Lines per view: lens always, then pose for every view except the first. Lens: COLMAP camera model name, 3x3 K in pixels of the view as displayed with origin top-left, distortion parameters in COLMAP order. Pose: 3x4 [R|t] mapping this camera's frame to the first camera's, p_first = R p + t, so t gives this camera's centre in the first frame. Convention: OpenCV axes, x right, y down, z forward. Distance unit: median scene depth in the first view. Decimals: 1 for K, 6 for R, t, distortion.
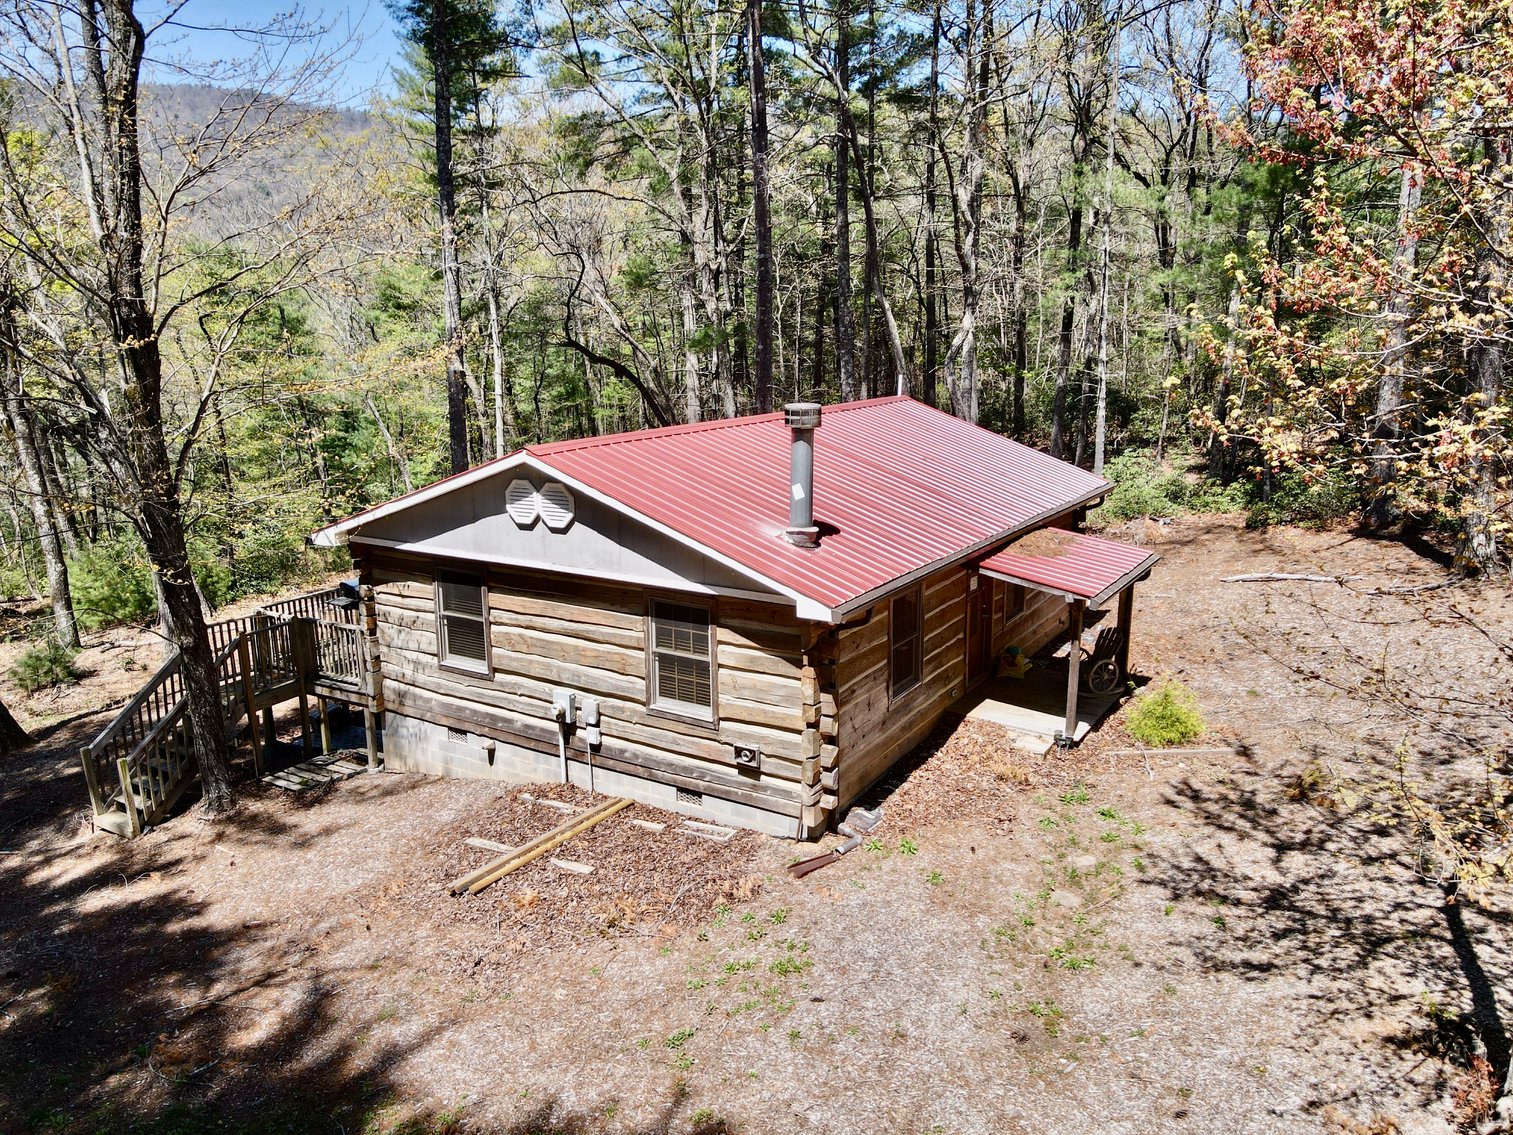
lens RADIAL K [[1114.4, 0, 741.8], [0, 1114.4, 562.5], [0, 0, 1]] dist [0.007908, 0.006403]
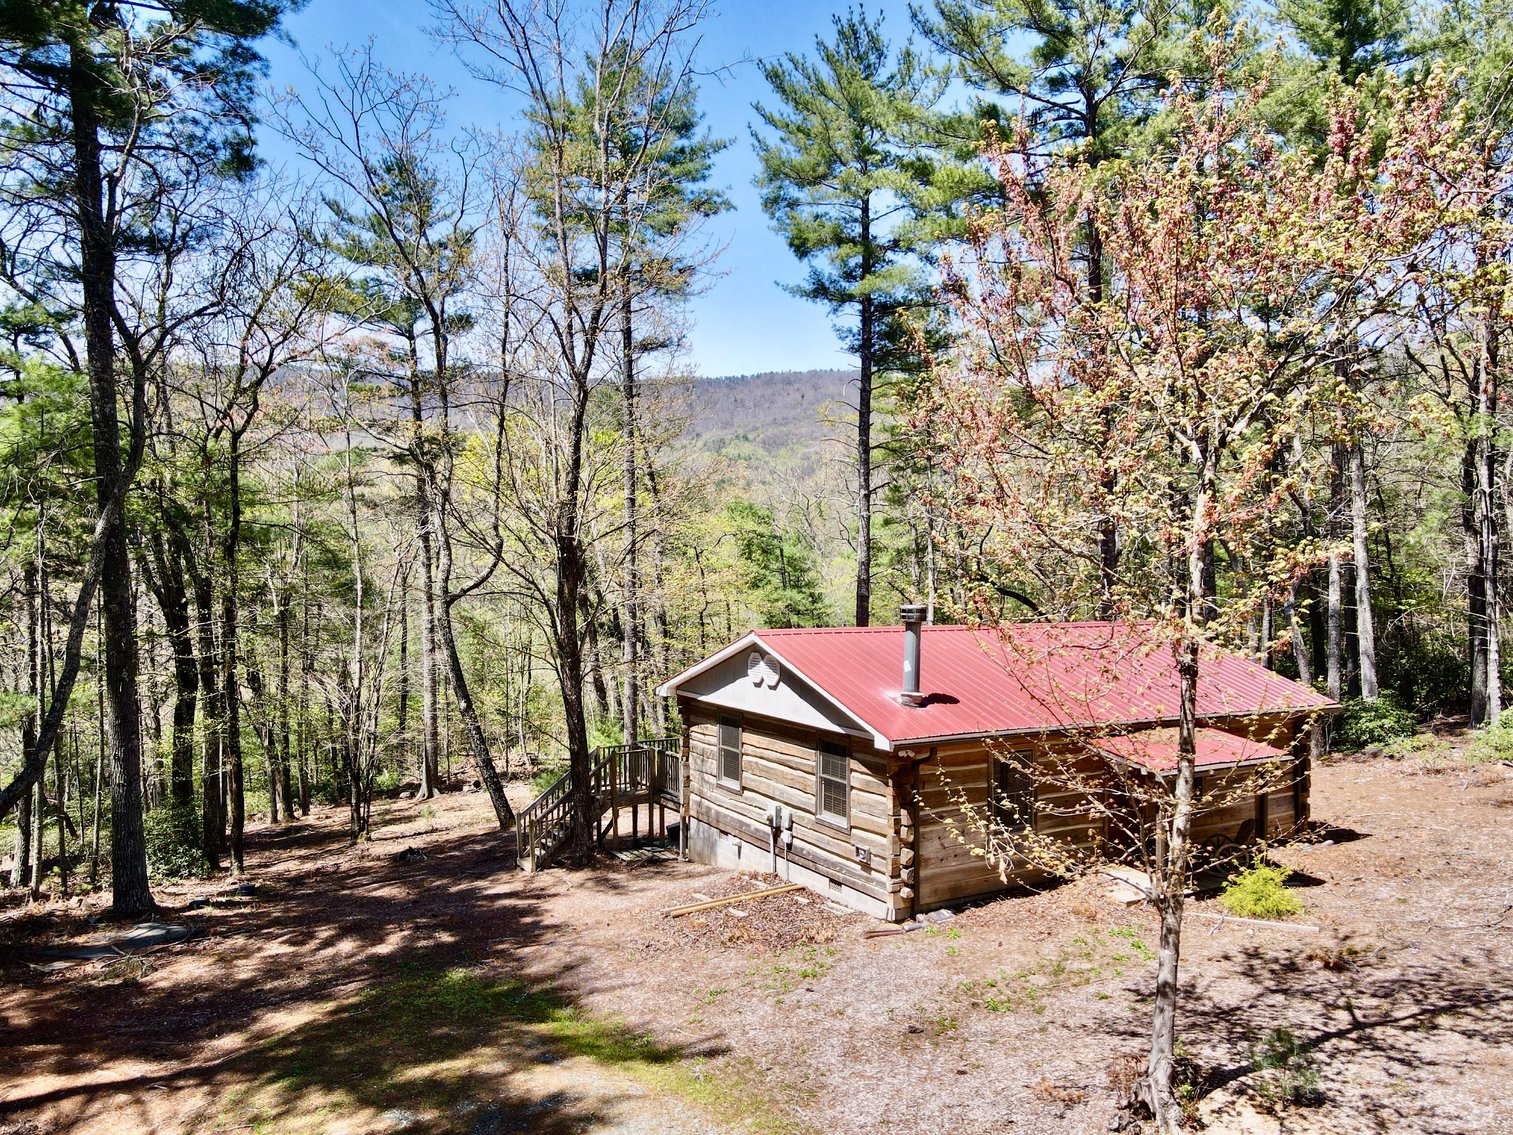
lens RADIAL K [[1105.2, 0, 756.5], [0, 1105.2, 567.5], [0, 0, 1]] dist [-0.037514, 0.001065]
pose [[0.884919, 0.014614, -0.465516, 0.491012], [-0.112822, 0.976465, -0.183813, 0.086379], [0.451874, 0.215180, 0.865741, -0.304302]]
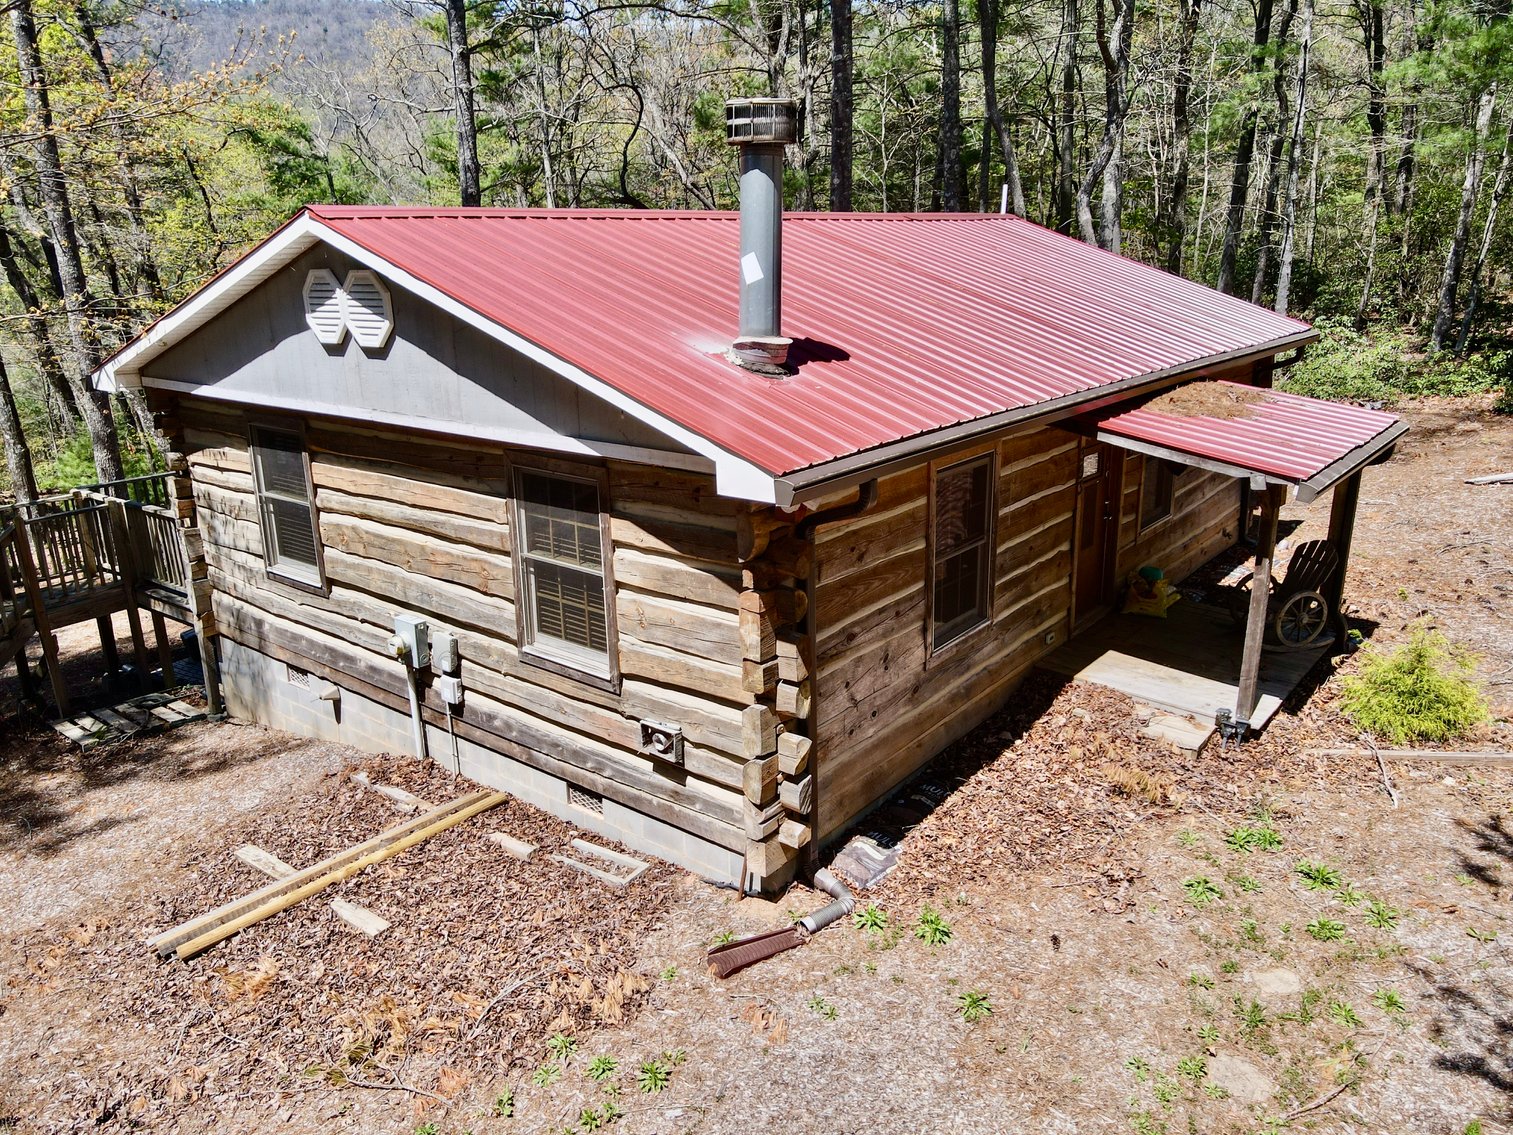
lens RADIAL K [[1114.4, 0, 741.8], [0, 1114.4, 562.5], [0, 0, 1]] dist [0.007908, 0.006403]
pose [[0.993036, 0.025352, -0.115052, 0.102968], [-0.016755, 0.997037, 0.075081, 0.035227], [0.116614, -0.072630, 0.990518, 0.417649]]
